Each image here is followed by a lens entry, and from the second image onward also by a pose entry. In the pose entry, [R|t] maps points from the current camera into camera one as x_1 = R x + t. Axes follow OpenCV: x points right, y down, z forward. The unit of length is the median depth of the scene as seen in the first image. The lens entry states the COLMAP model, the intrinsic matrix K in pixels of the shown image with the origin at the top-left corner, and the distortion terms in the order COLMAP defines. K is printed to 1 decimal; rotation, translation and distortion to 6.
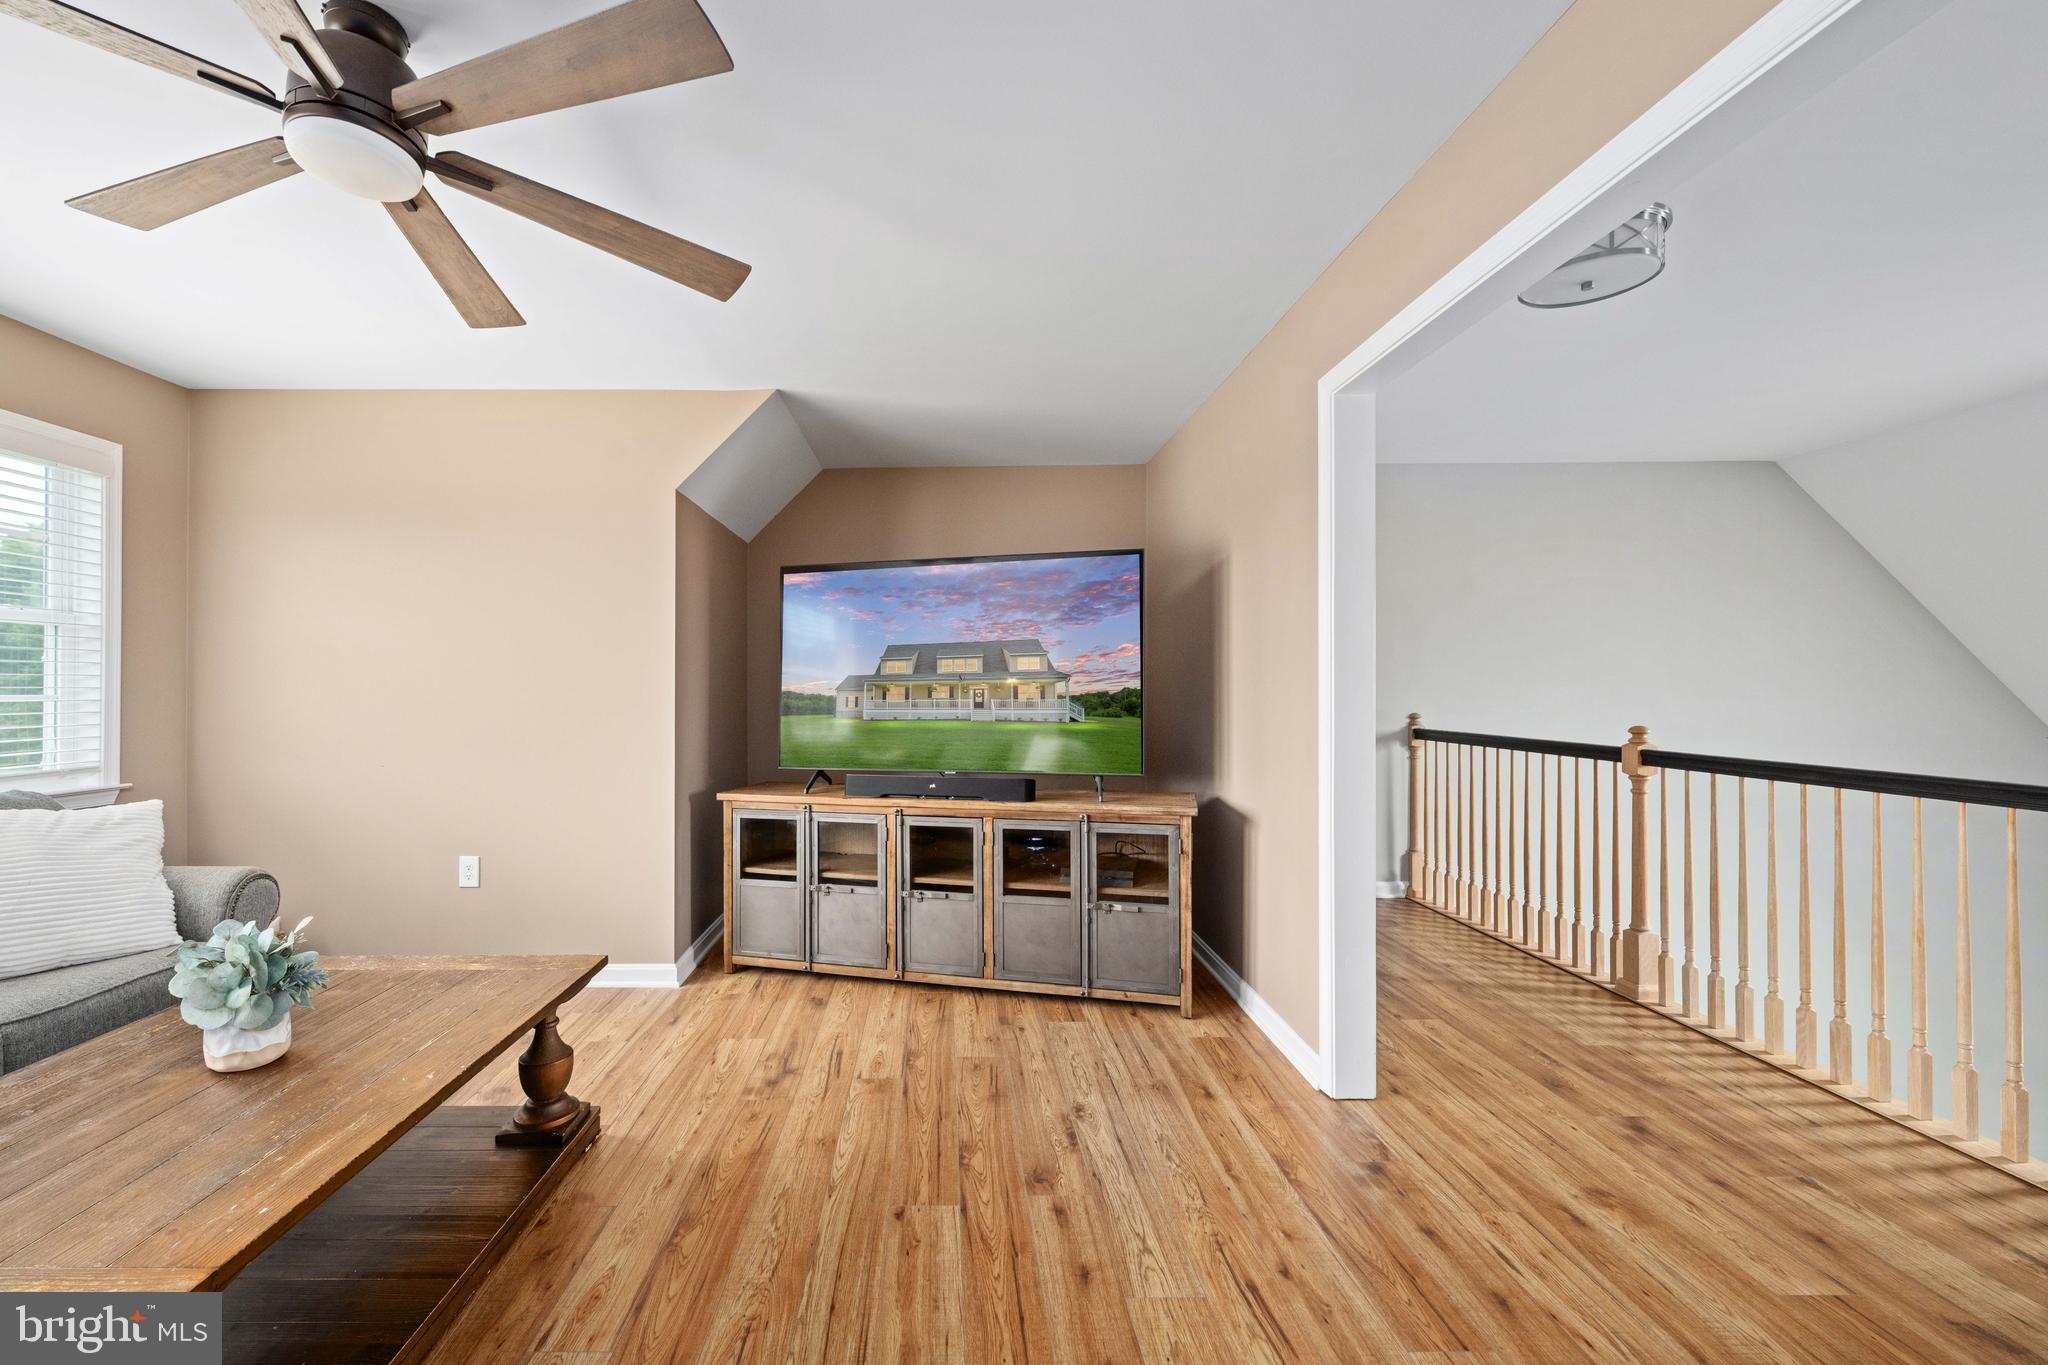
lens RADIAL K [[814.2, 0, 1024.0], [0, 814.2, 682.5], [0, 0, 1]] dist [-0.002158, -0.000251]
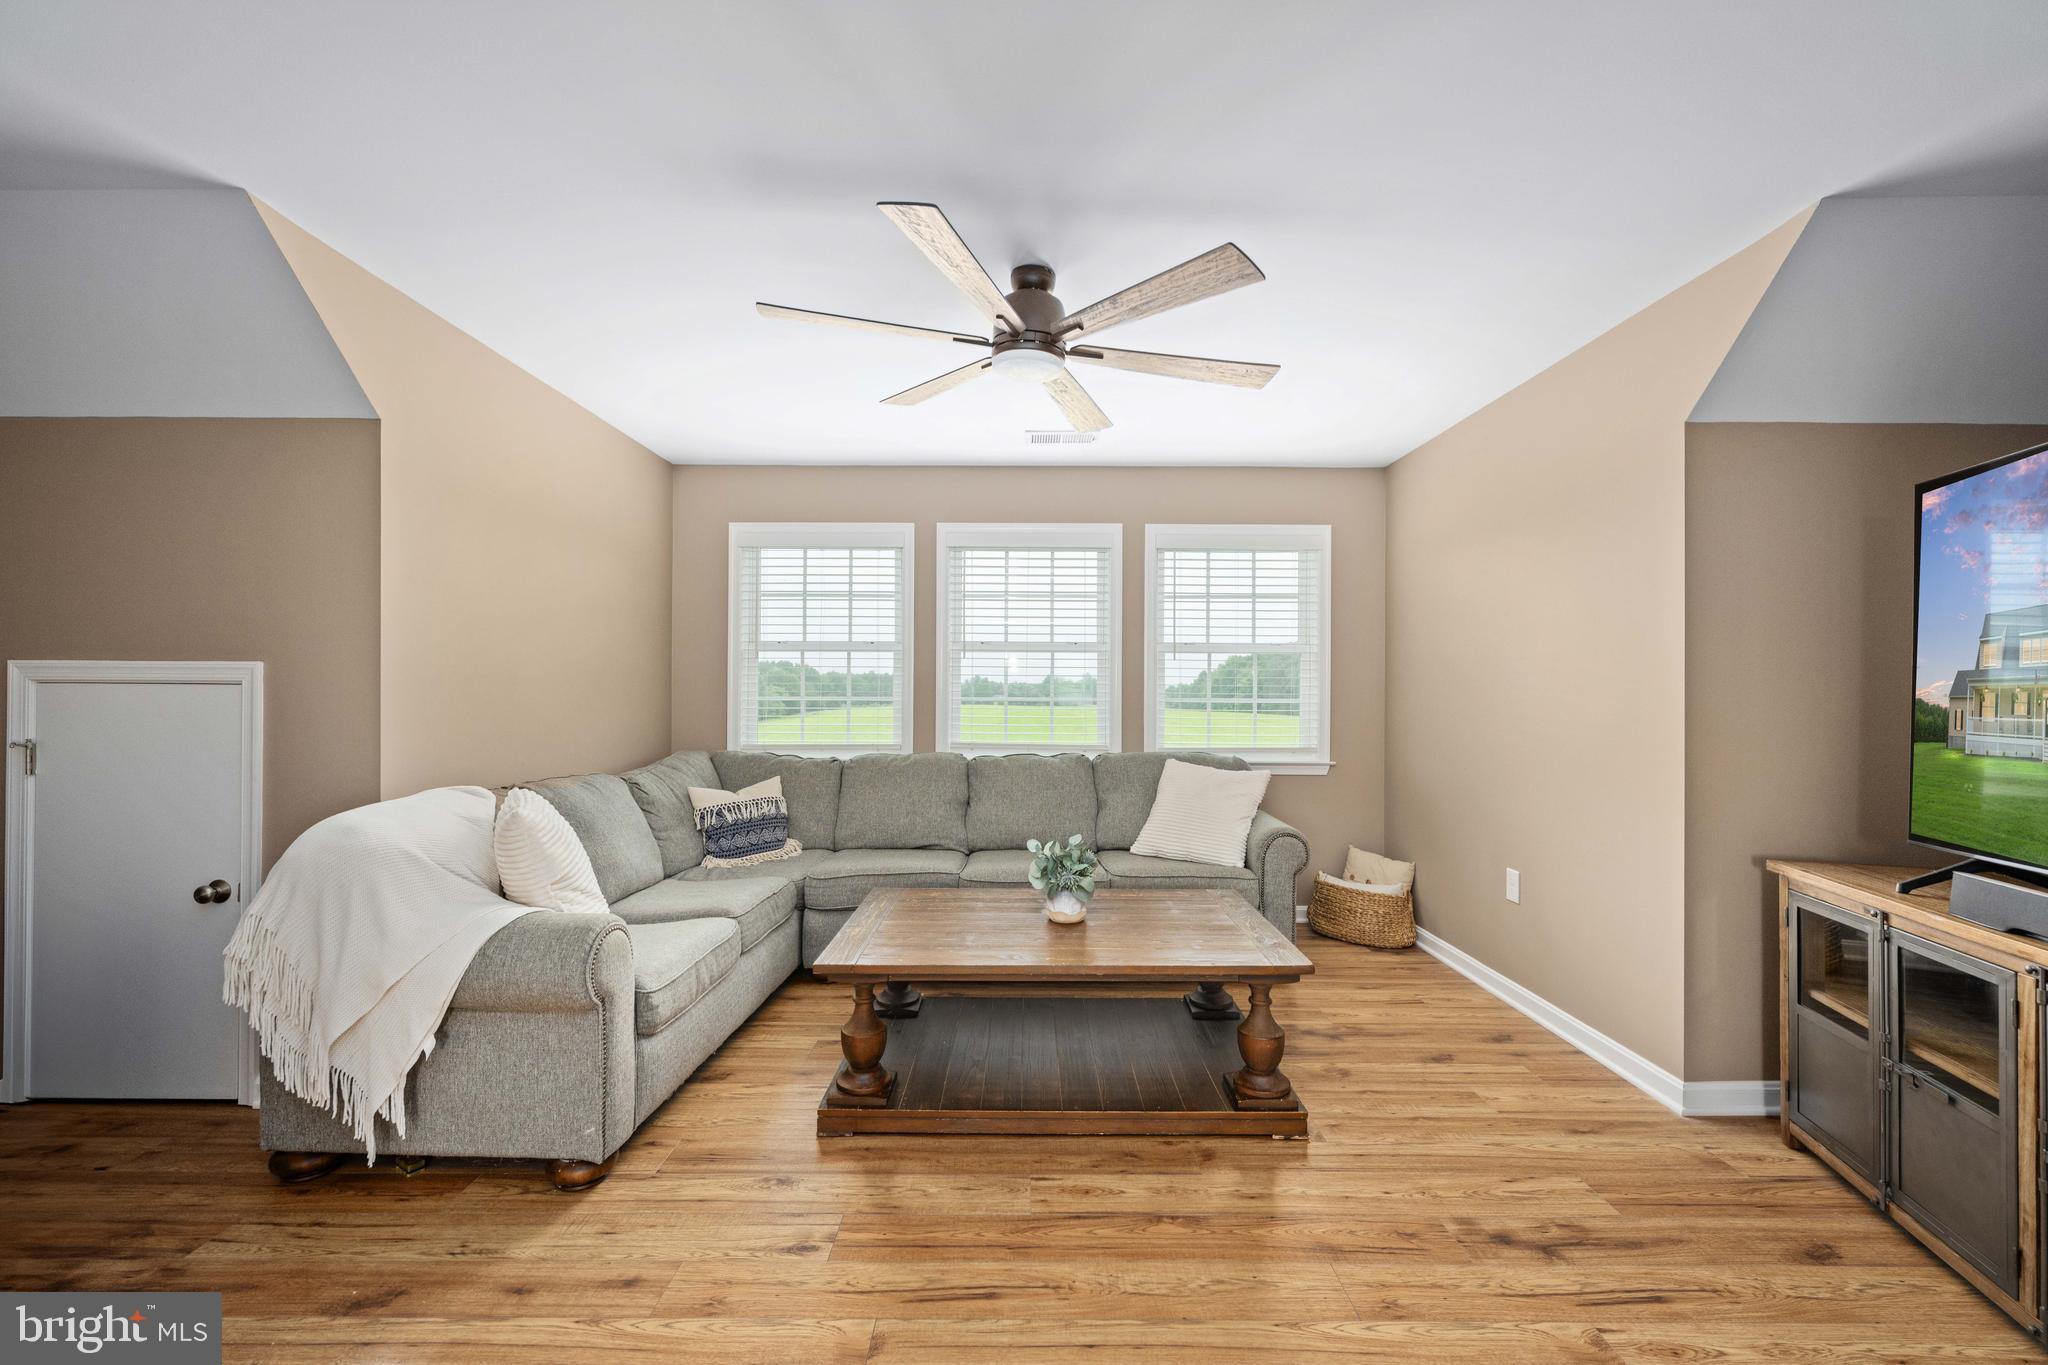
lens RADIAL K [[860.8, 0, 1024.0], [0, 860.8, 682.5], [0, 0, 1]] dist [-0.000077, 0.000028]
pose [[-0.061422, -0.011874, -0.998041, 0.378098], [-0.001491, 0.999929, -0.011805, 0.002730], [0.998111, 0.000763, -0.061436, 0.476069]]
